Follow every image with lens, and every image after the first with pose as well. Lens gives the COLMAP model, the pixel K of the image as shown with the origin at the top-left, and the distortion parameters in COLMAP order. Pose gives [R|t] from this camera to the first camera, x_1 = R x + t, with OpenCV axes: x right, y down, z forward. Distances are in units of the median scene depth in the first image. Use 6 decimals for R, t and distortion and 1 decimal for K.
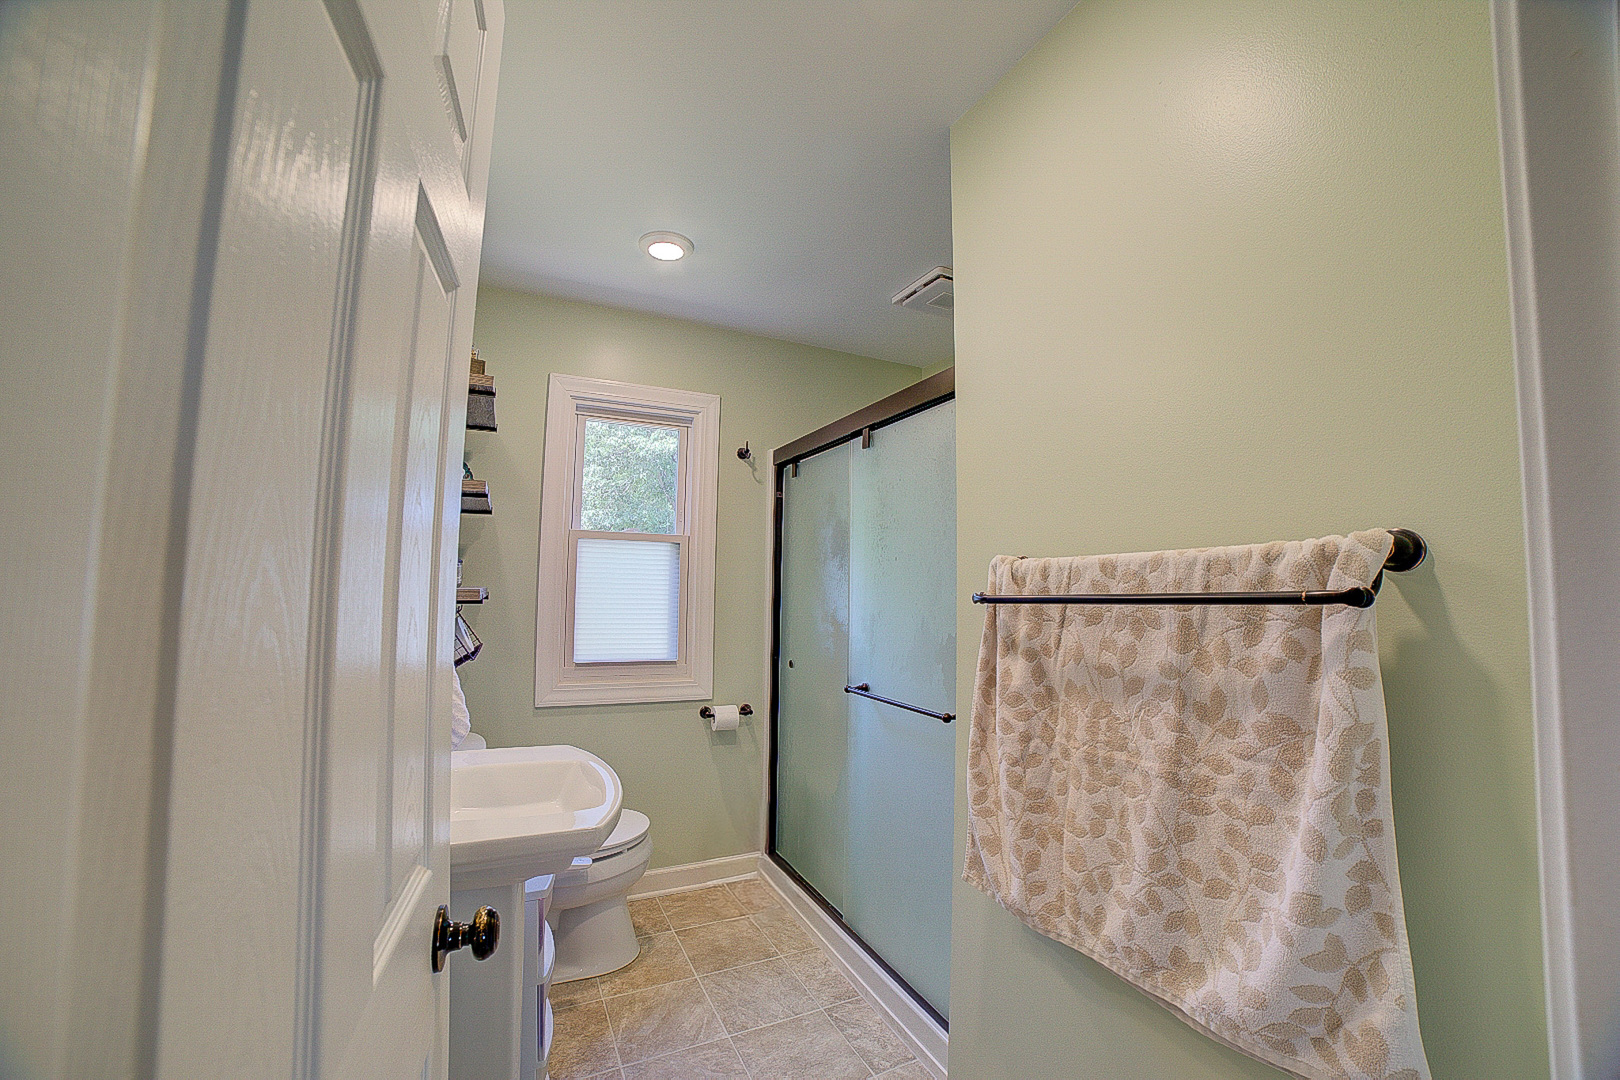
lens RADIAL K [[637.9, 0, 806.1], [0, 637.9, 537.9], [0, 0, 1]] dist [-0.101340, 0.038648]
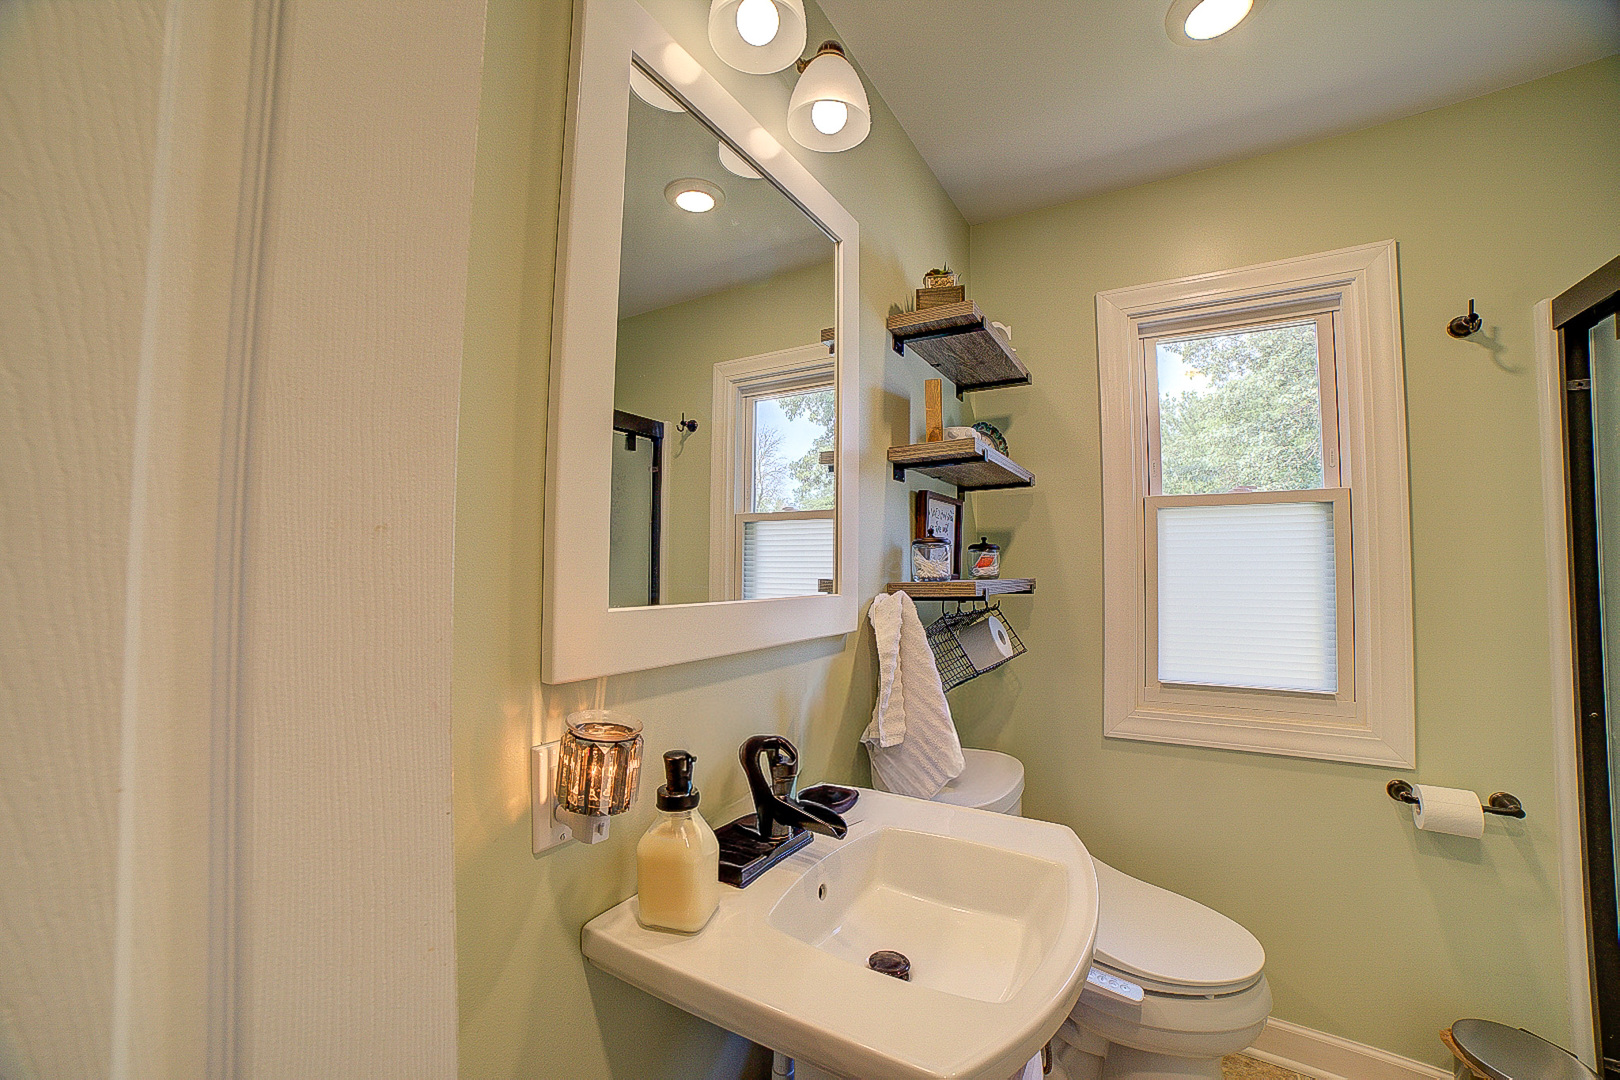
lens RADIAL K [[635.1, 0, 807.6], [0, 635.1, 547.2], [0, 0, 1]] dist [-0.100434, 0.029687]
pose [[0.543270, -0.049662, -0.838088, 0.005125], [0.072826, 0.997274, -0.011887, 0.023061], [0.836393, -0.054577, 0.545406, 0.271450]]
